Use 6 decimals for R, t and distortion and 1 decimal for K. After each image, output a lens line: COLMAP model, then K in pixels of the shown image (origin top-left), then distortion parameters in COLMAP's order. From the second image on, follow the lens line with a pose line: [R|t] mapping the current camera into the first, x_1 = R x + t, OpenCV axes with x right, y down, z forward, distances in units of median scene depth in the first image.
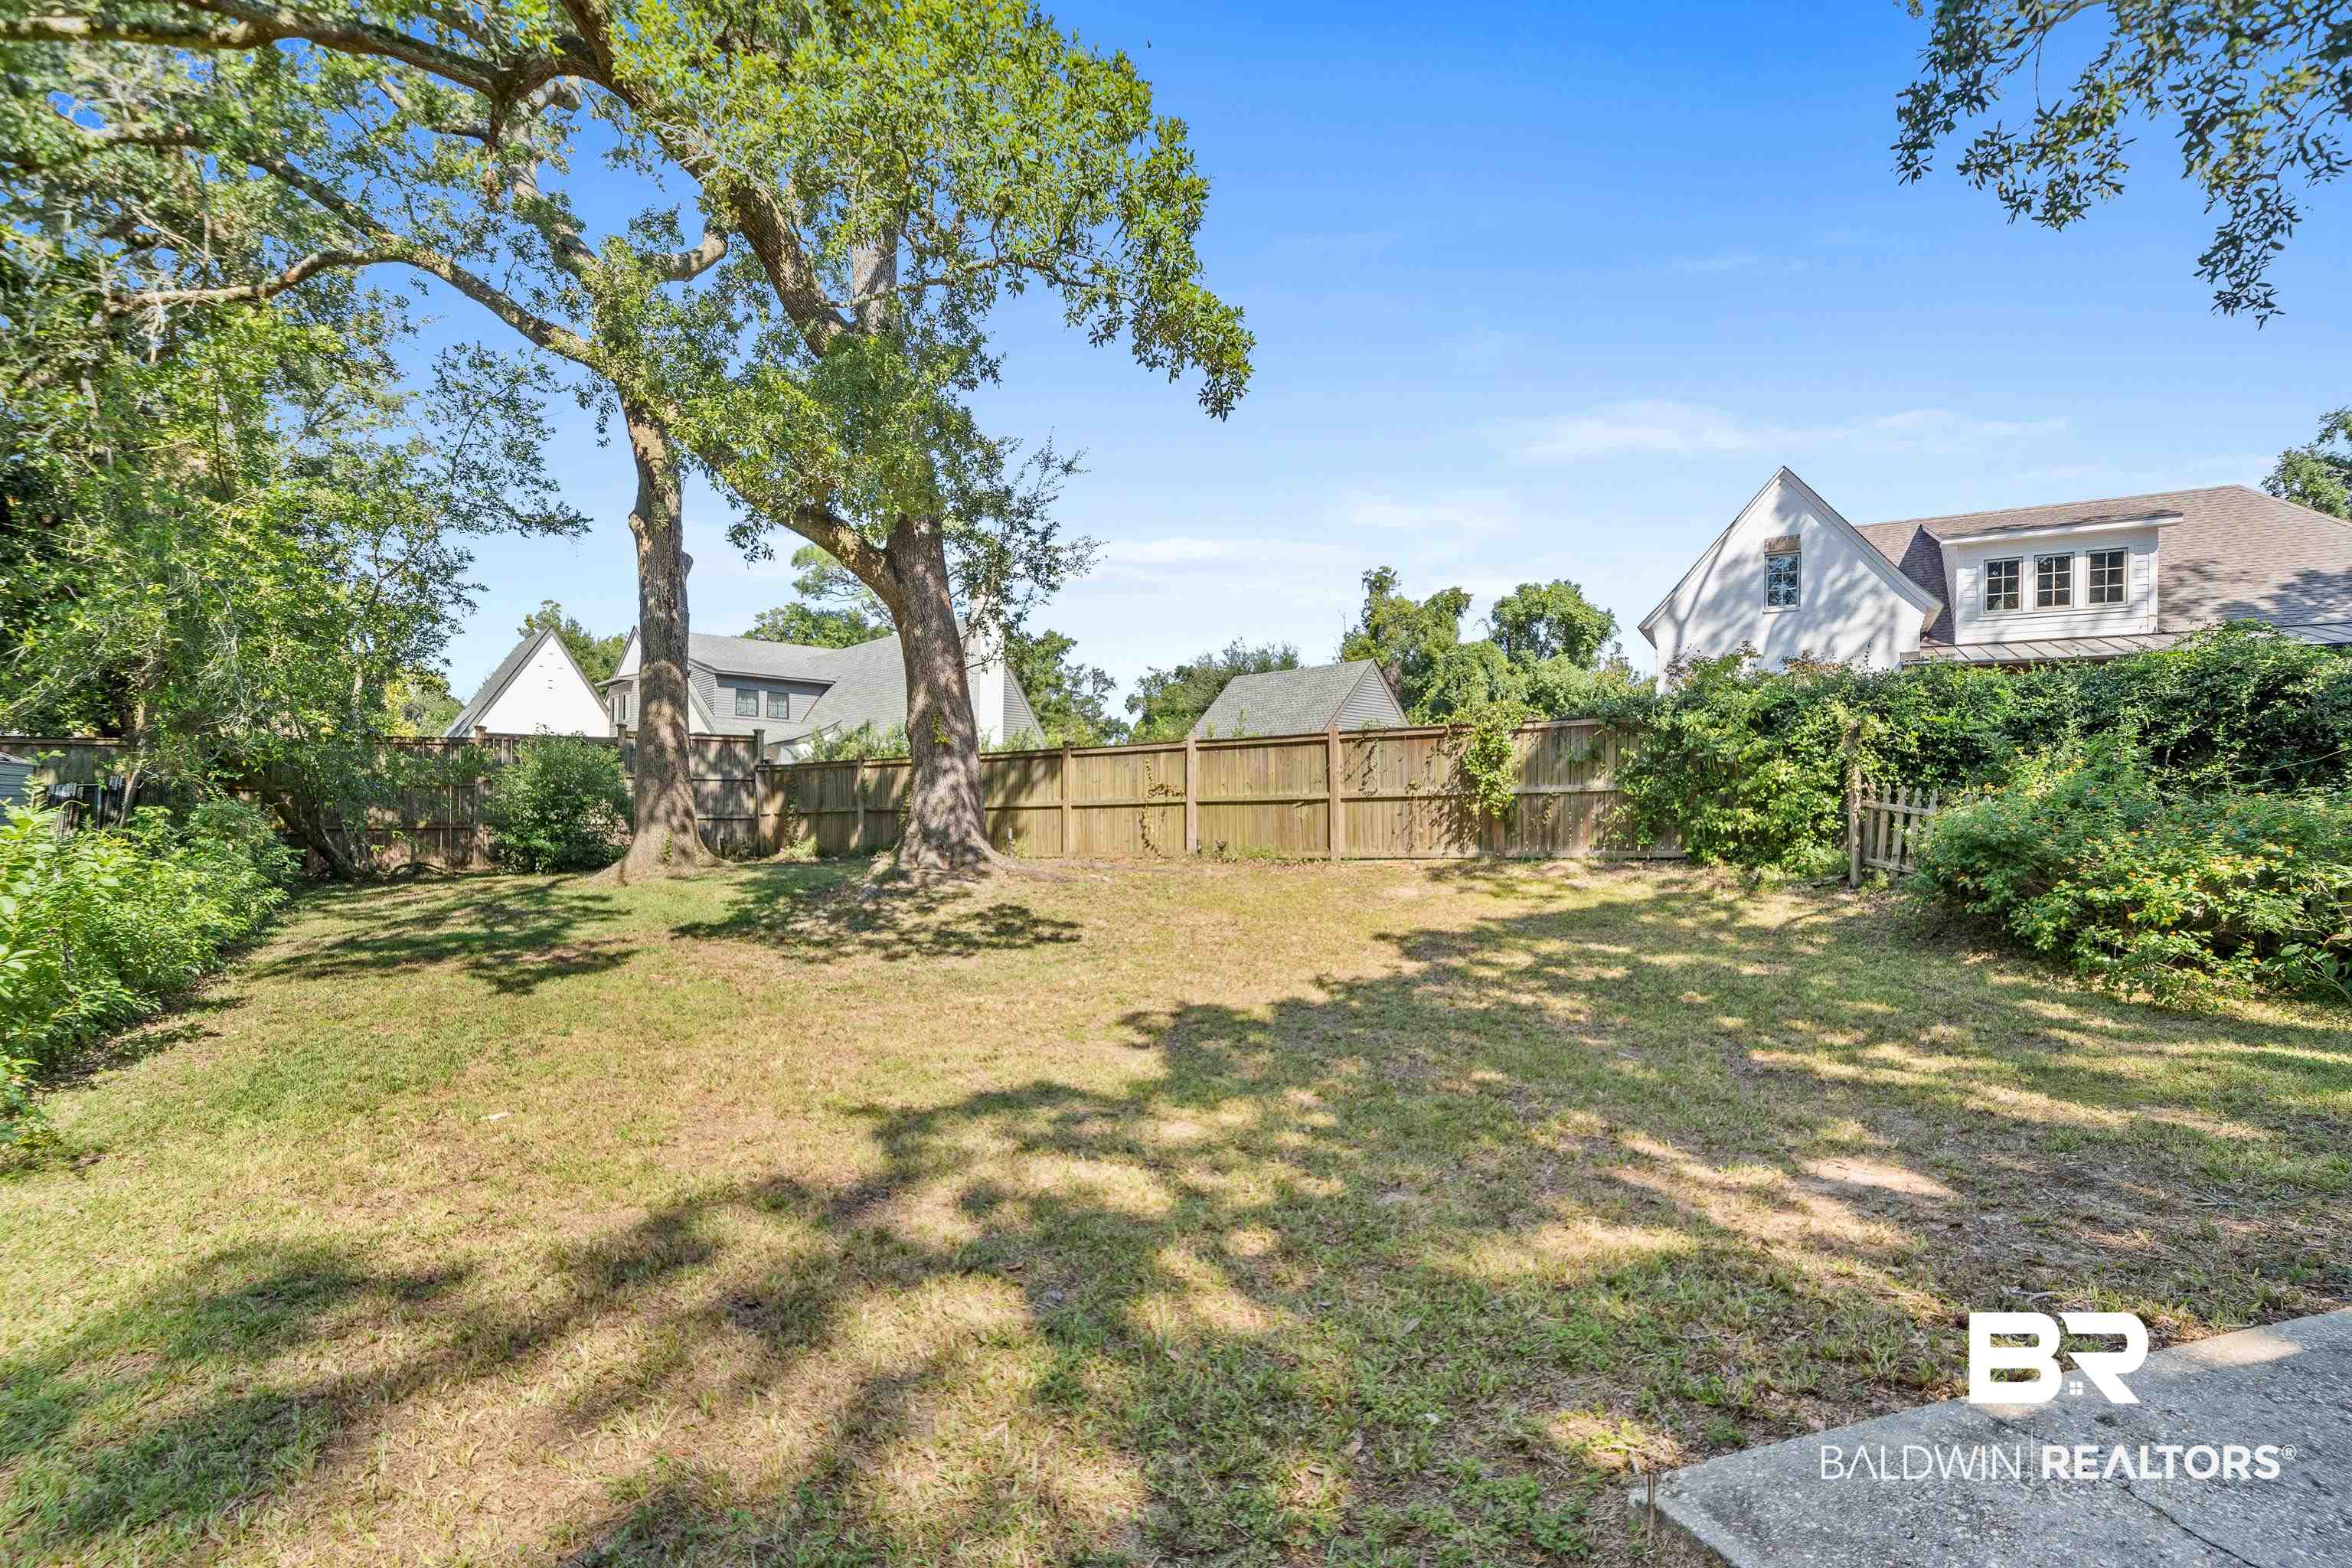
lens RADIAL K [[1027.0, 0, 1158.1], [0, 1027.0, 803.6], [0, 0, 1]] dist [0.008838, -0.000260]
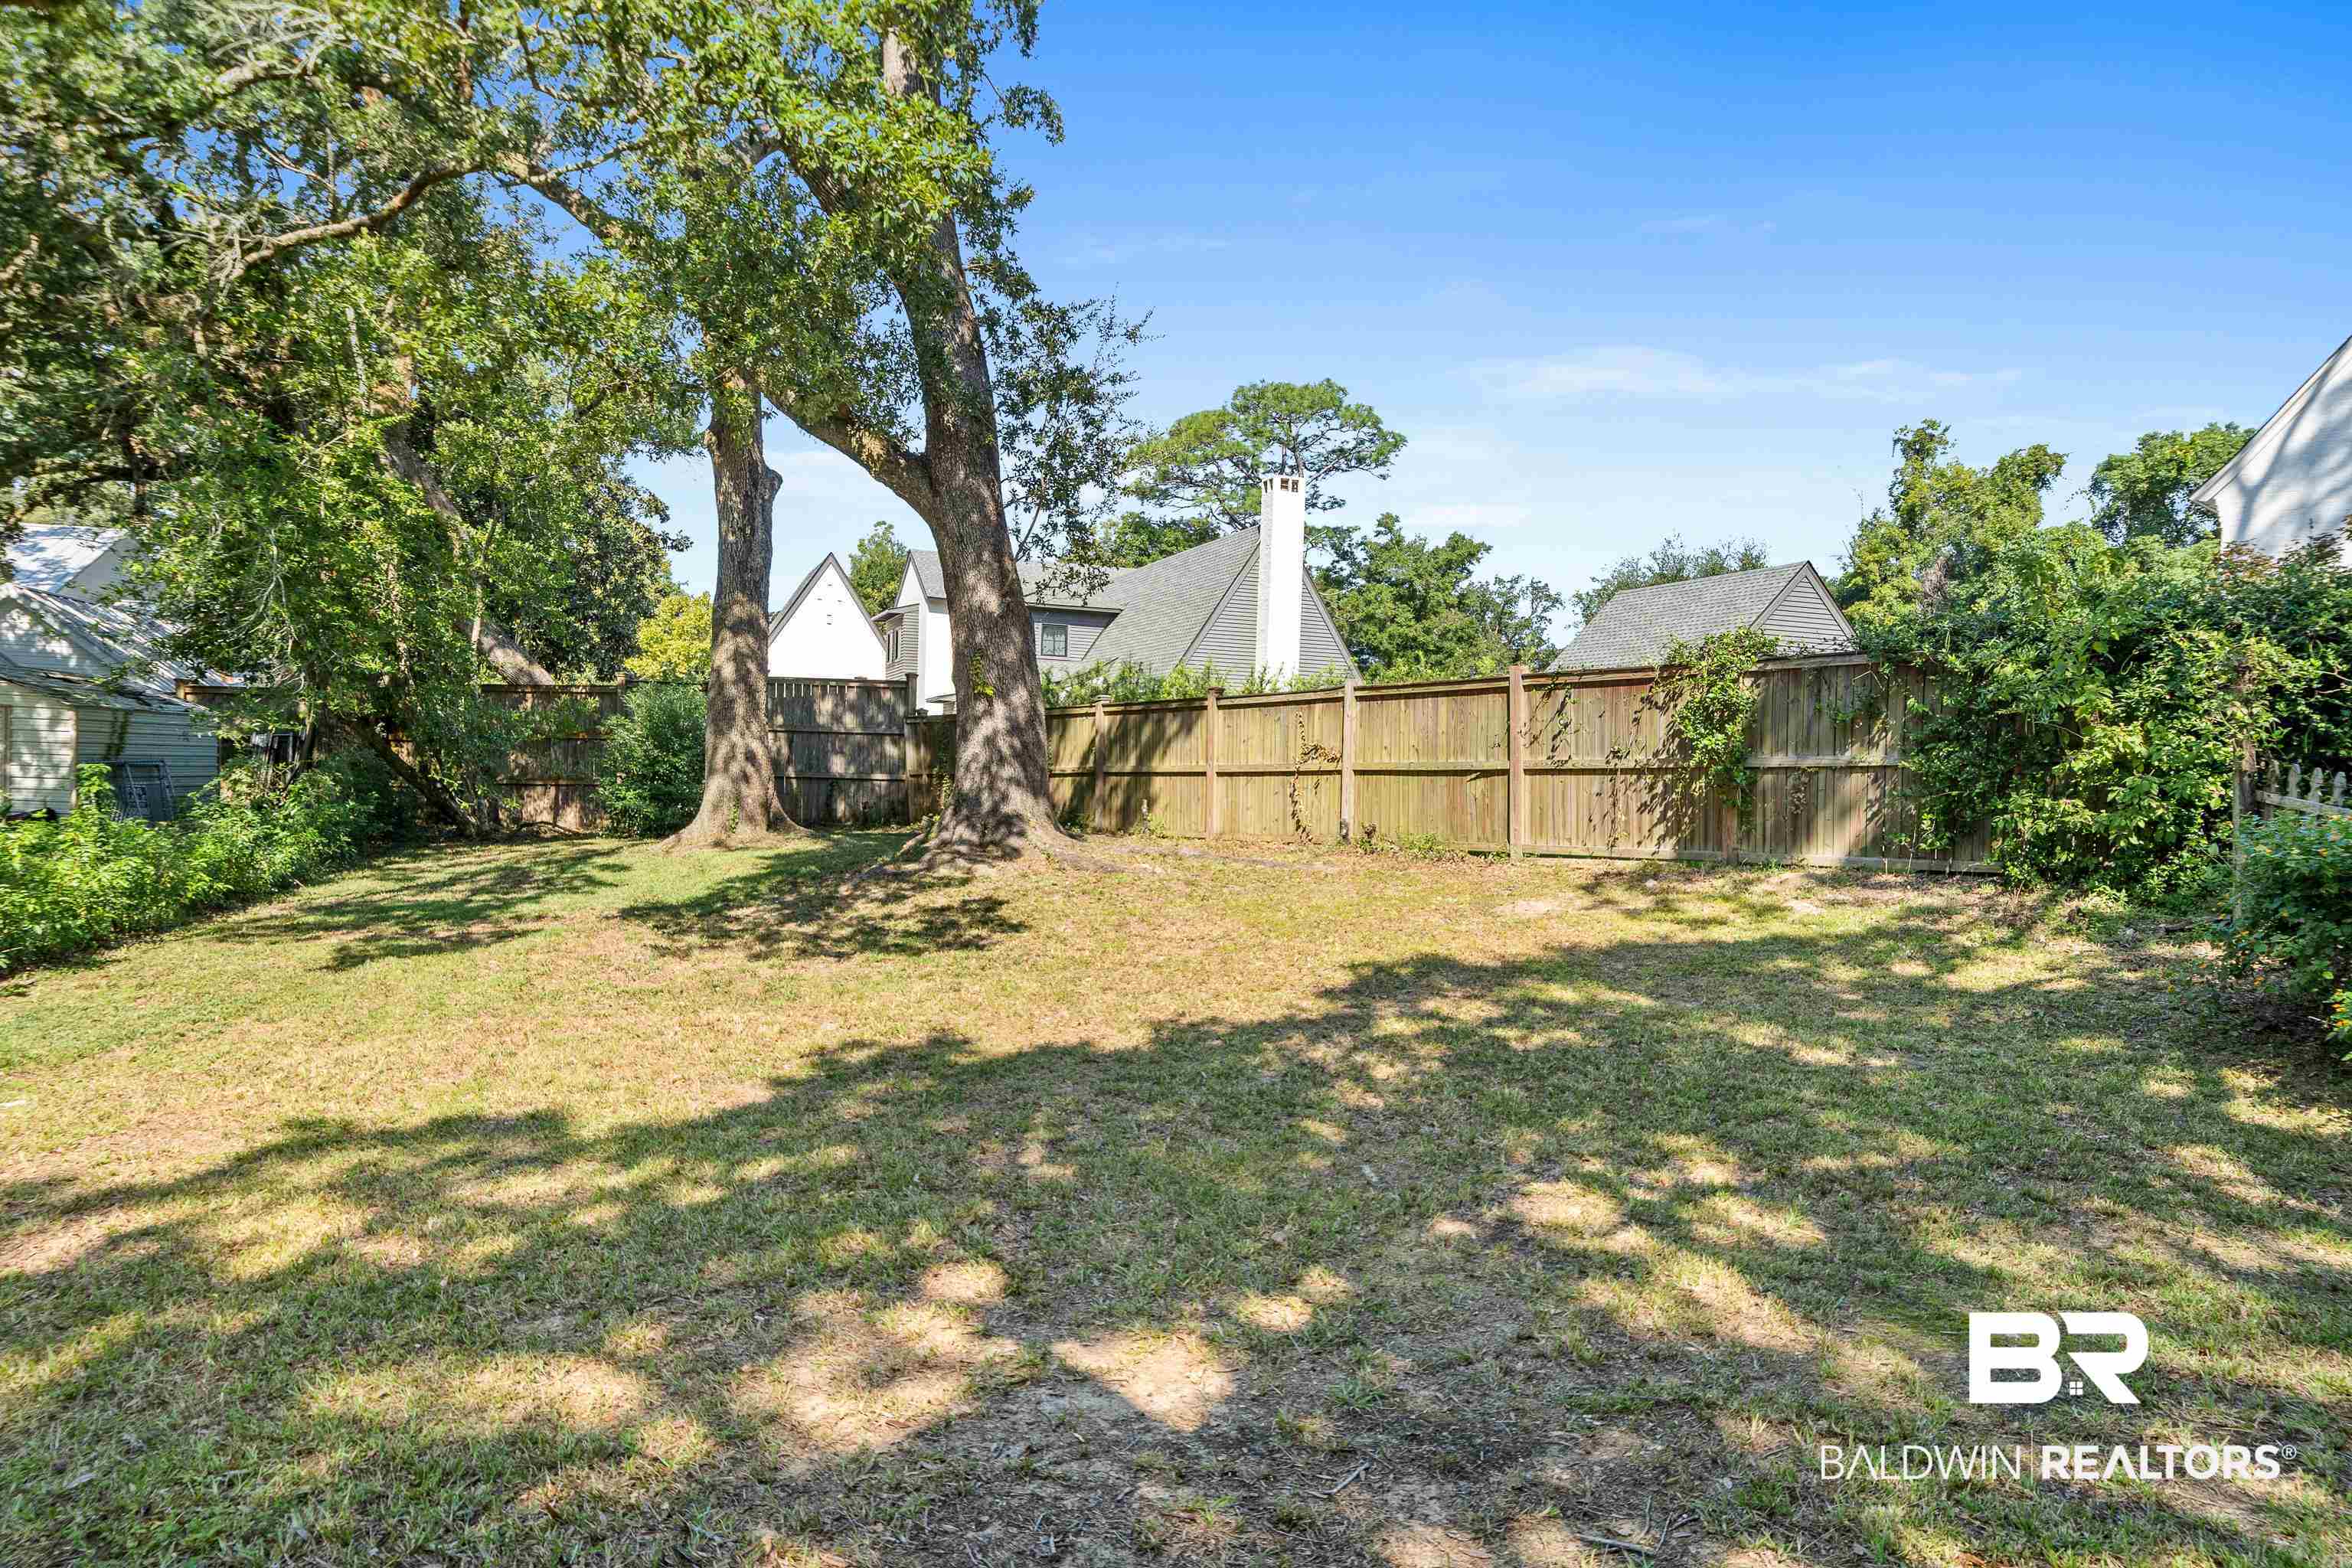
lens RADIAL K [[1328.6, 0, 1187.4], [0, 1328.6, 805.8], [0, 0, 1]] dist [0.005487, 0.003018]
pose [[0.946820, 0.026434, -0.320677, 0.228556], [-0.015436, 0.999204, 0.036791, -0.008848], [0.321395, -0.029885, 0.946474, 0.046480]]
